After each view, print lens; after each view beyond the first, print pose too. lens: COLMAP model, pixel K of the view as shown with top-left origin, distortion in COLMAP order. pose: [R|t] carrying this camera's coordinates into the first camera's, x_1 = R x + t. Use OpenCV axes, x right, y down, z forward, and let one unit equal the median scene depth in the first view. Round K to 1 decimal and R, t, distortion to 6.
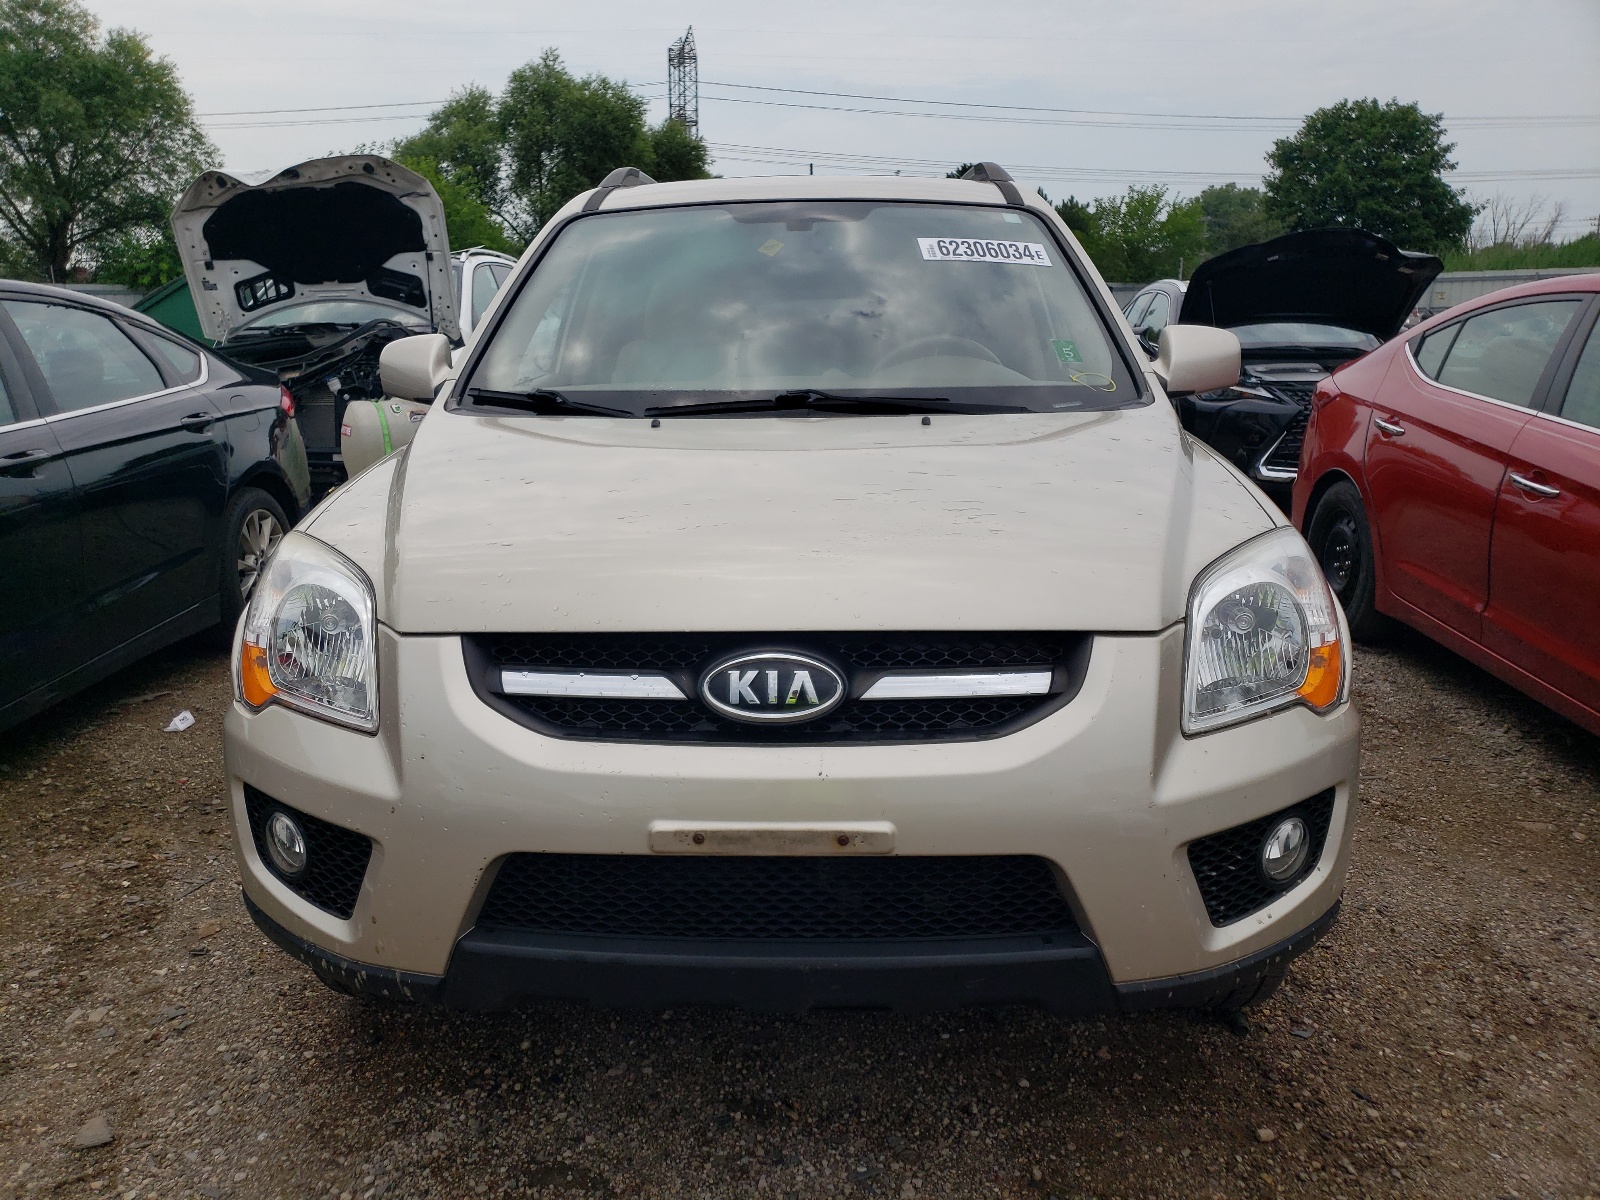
lens RADIAL K [[1235.0, 0, 799.2], [0, 1235.0, 603.5], [0, 0, 1]] dist [0.031602, -0.029294]
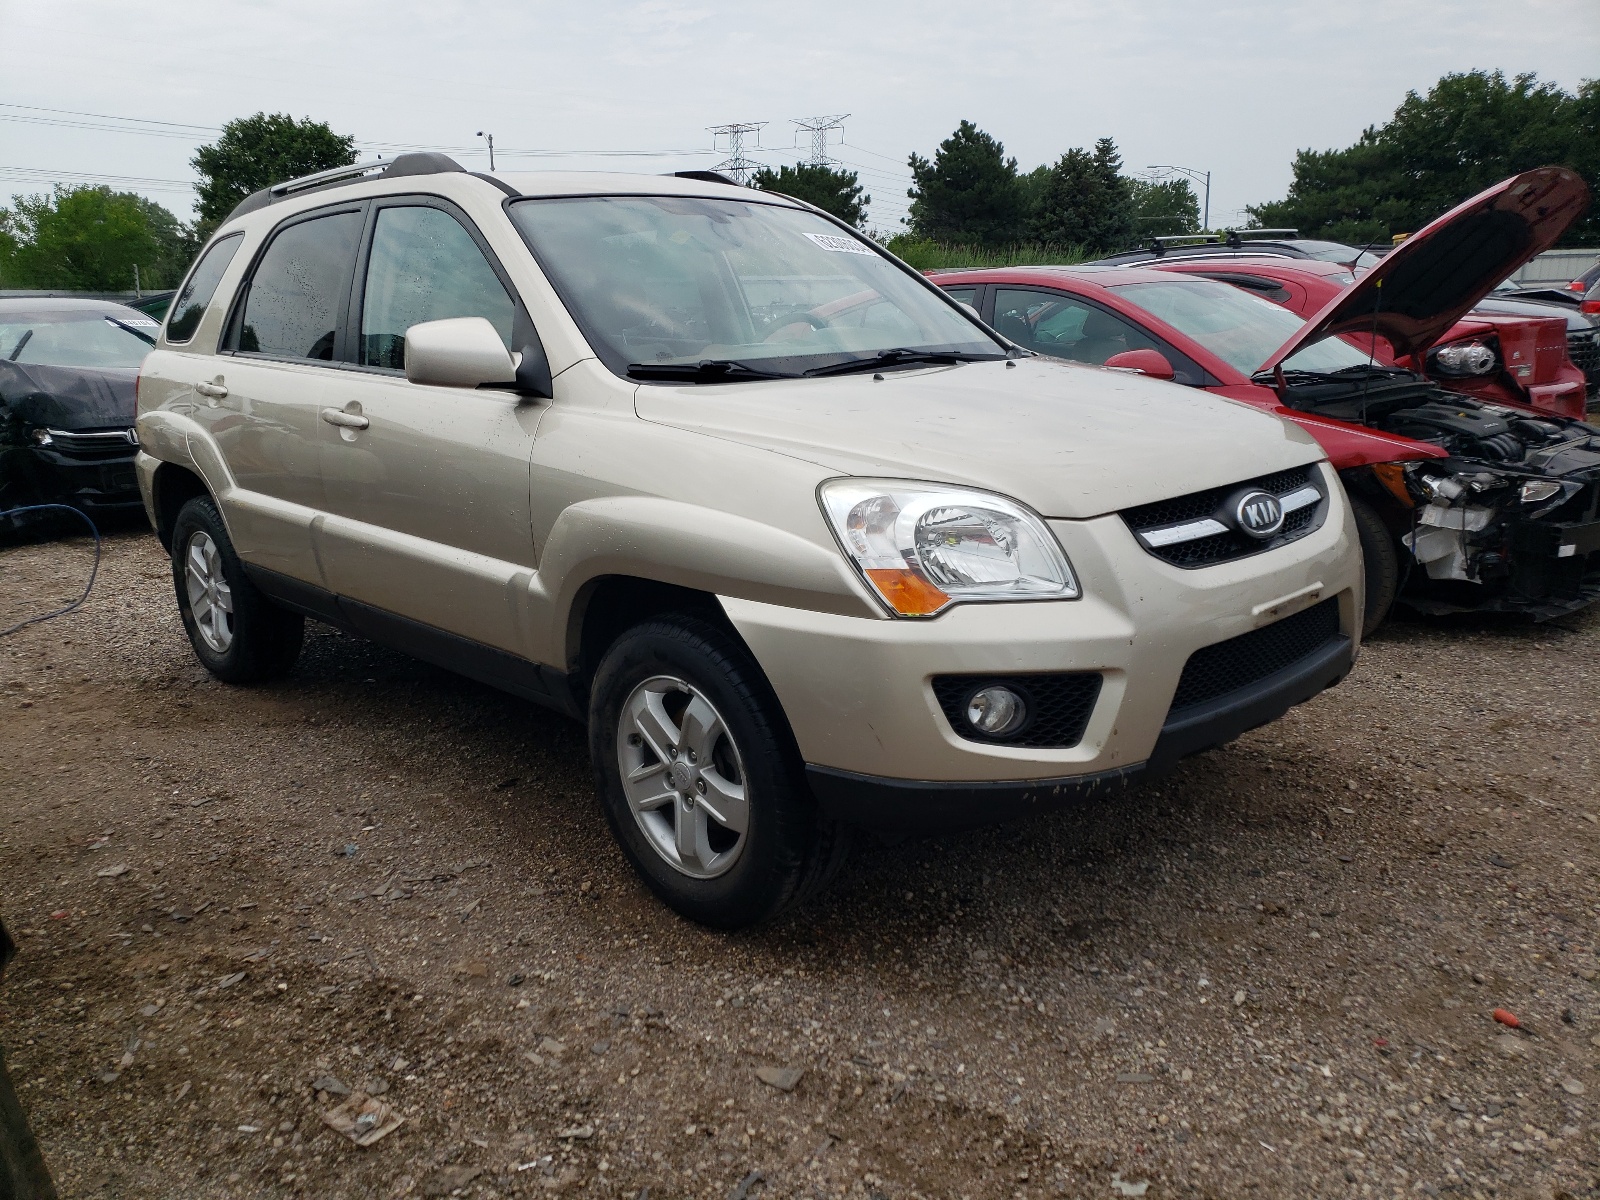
lens RADIAL K [[1235.0, 0, 794.8], [0, 1235.0, 597.2], [0, 0, 1]] dist [0.031602, -0.029294]
pose [[0.695790, -0.169407, 0.697981, -0.882767], [0.178483, 0.982085, 0.060440, -0.016821], [-0.695716, 0.082524, 0.713561, 0.166893]]
